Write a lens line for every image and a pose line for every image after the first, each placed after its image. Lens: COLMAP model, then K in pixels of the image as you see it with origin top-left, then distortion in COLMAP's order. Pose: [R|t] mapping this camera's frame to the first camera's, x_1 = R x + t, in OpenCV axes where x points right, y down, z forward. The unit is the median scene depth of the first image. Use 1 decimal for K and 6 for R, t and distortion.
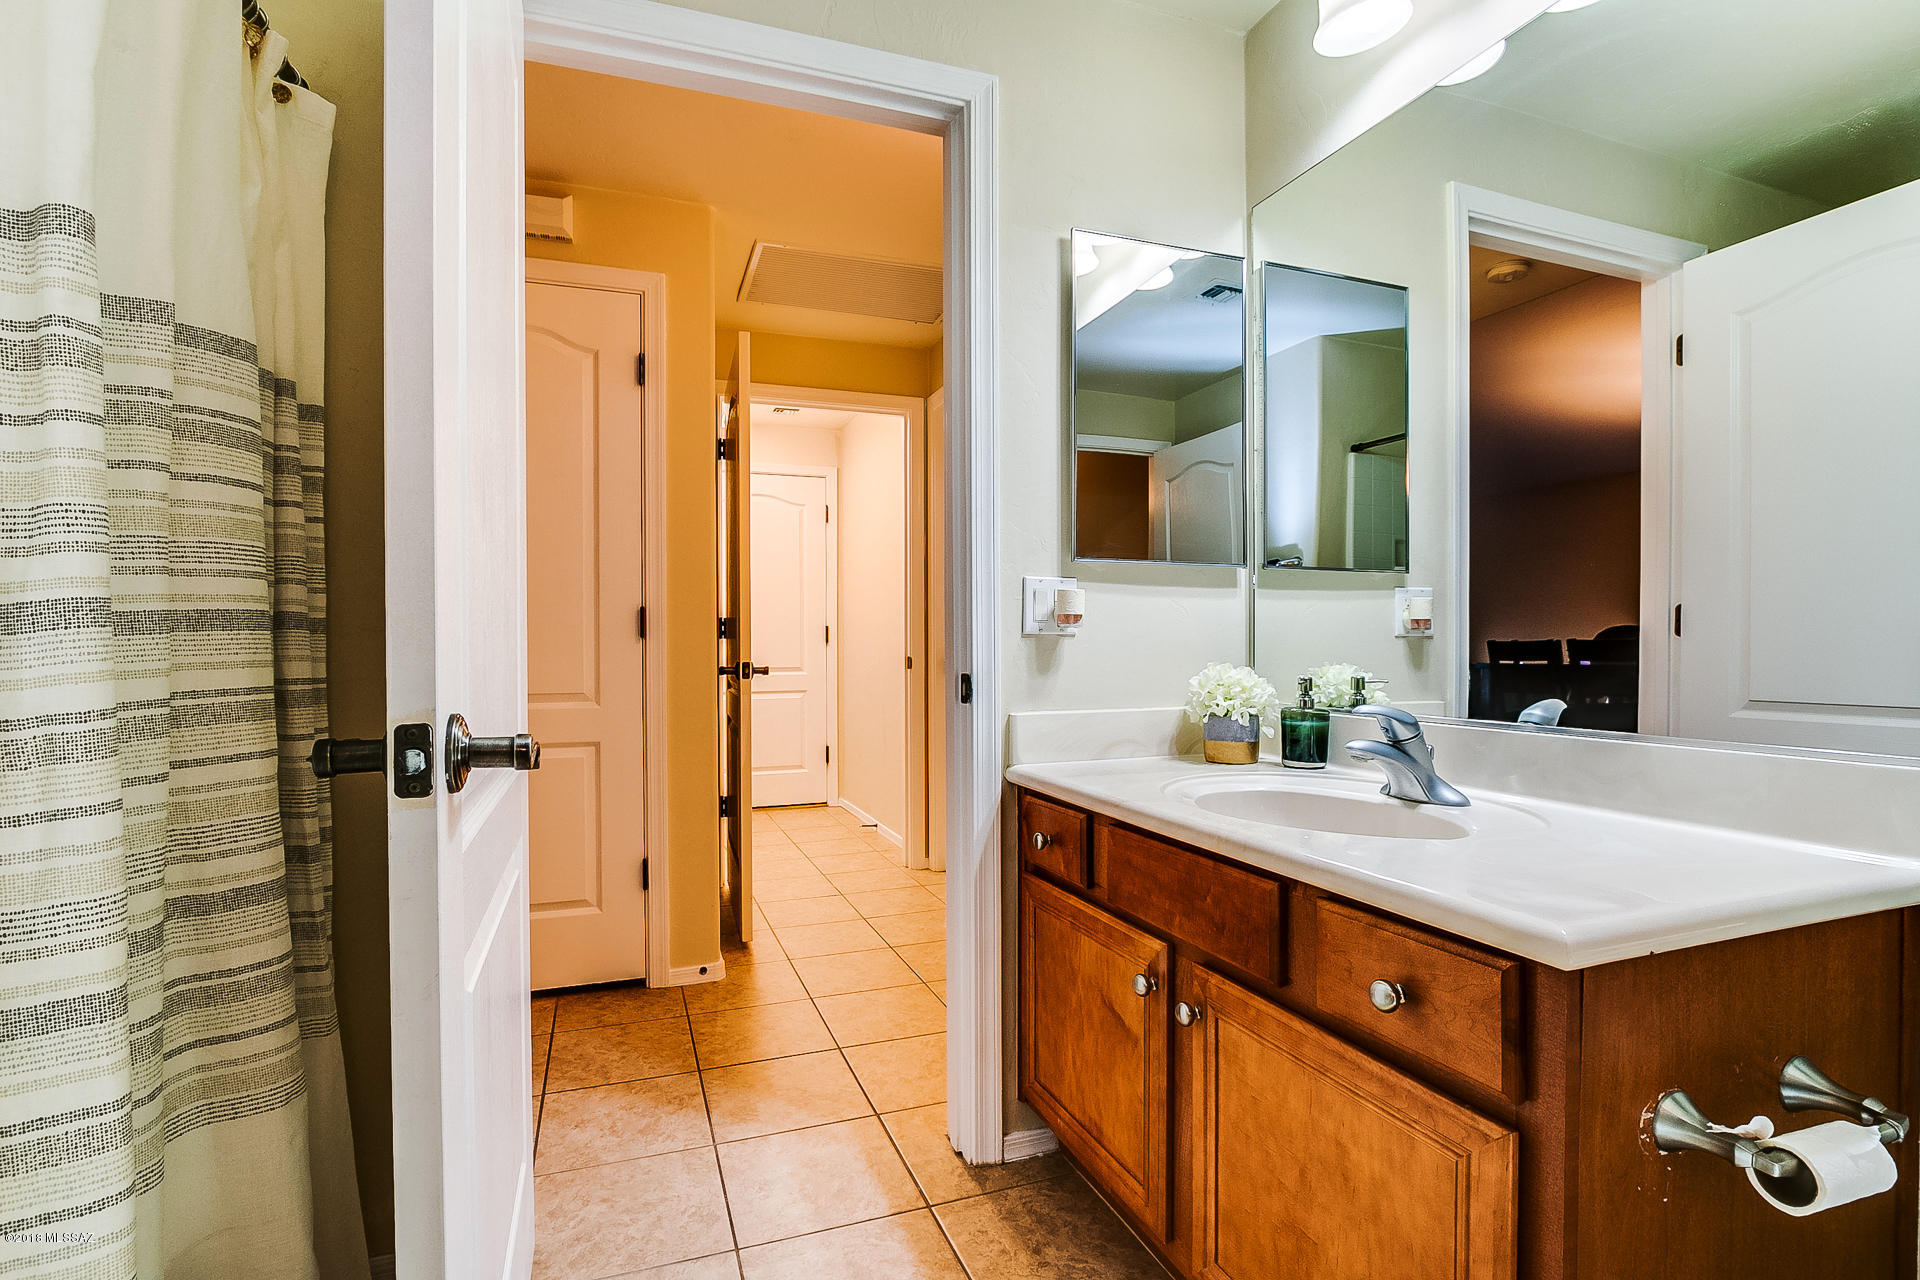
lens RADIAL K [[907.1, 0, 956.5], [0, 907.1, 645.8], [0, 0, 1]] dist [-0.021923, 0.004309]
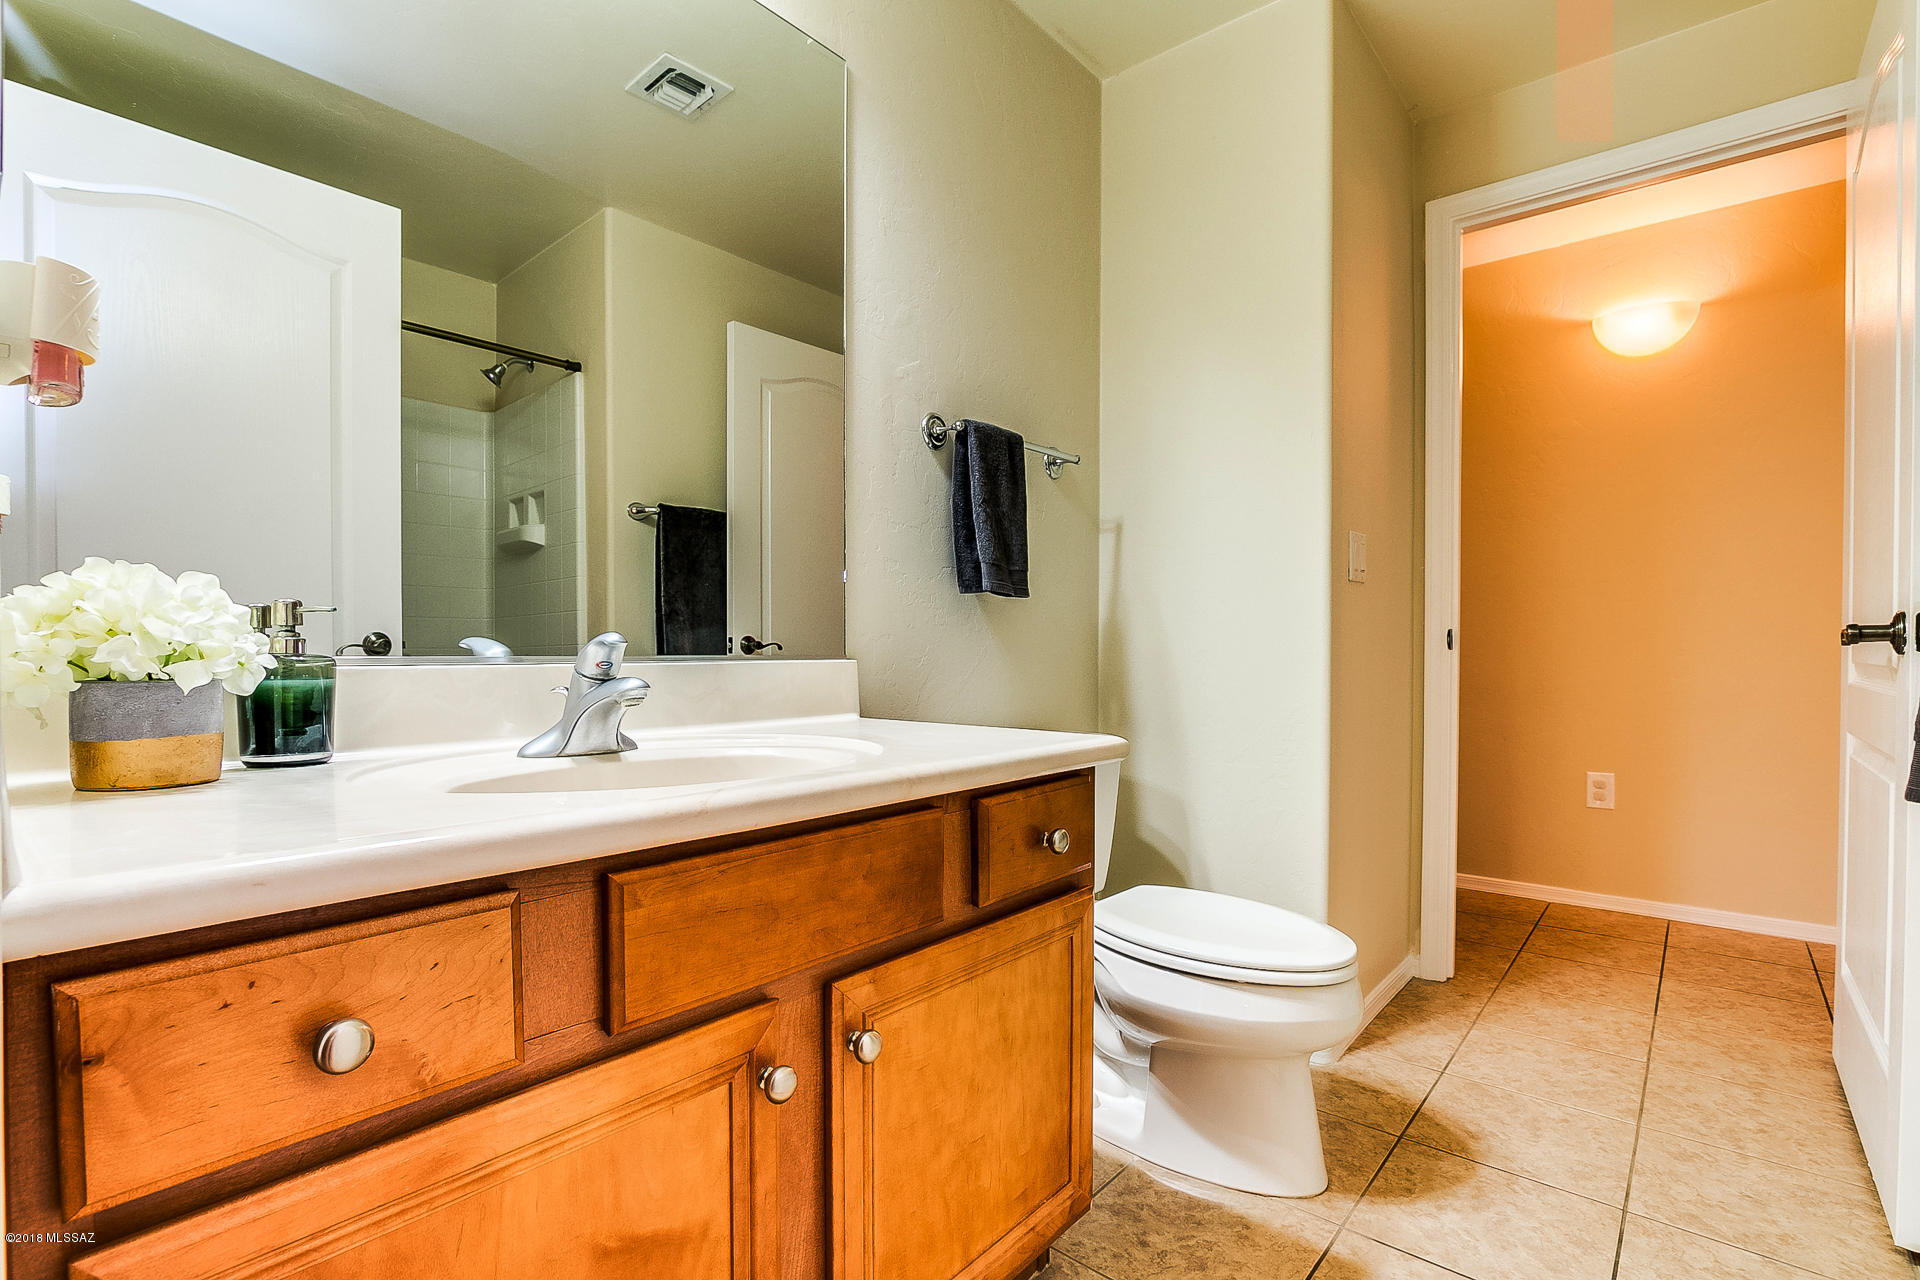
lens RADIAL K [[907.1, 0, 958.5], [0, 907.1, 647.4], [0, 0, 1]] dist [-0.021923, 0.004309]
pose [[-0.494465, -0.003472, 0.869191, -0.451806], [0.000437, 0.999991, 0.004243, 0.094790], [-0.869198, 0.002478, -0.494459, 1.435073]]
